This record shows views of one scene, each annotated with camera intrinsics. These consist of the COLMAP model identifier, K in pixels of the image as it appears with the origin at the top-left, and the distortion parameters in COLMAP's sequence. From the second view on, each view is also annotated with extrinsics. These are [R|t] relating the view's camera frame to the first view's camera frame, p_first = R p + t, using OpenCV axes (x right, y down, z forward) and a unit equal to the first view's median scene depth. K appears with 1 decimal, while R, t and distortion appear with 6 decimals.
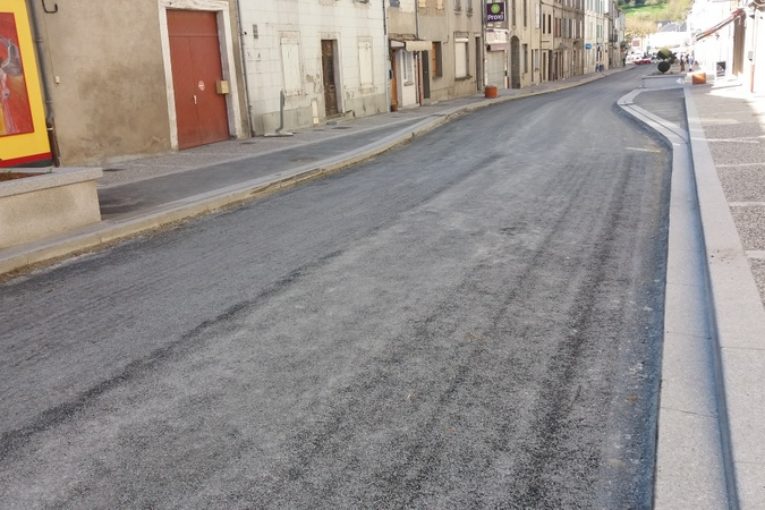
lens RADIAL K [[724.7, 0, 382.9], [0, 724.7, 258.6], [0, 0, 1]] dist [0.164647, -0.389671]
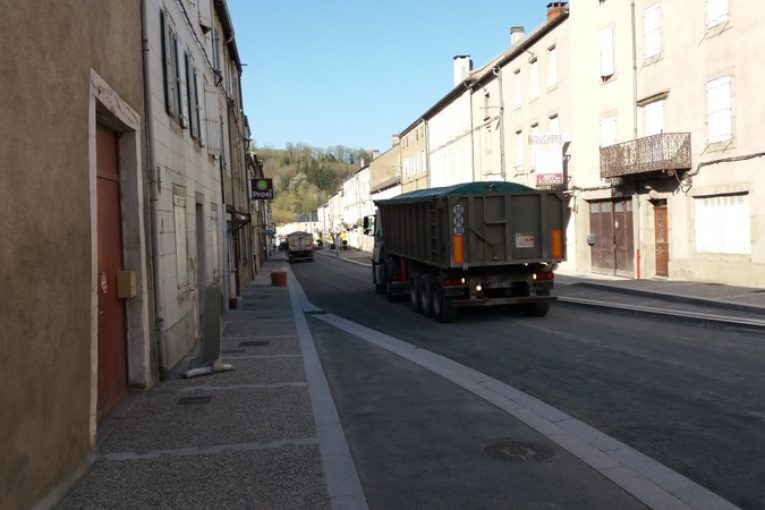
lens RADIAL K [[724.7, 0, 382.9], [0, 724.7, 258.6], [0, 0, 1]] dist [0.164647, -0.389671]
pose [[0.871307, 0.005922, 0.490703, -0.141547], [0.113977, 0.970142, -0.214088, -0.060310], [-0.477320, 0.242465, 0.844616, 0.241550]]
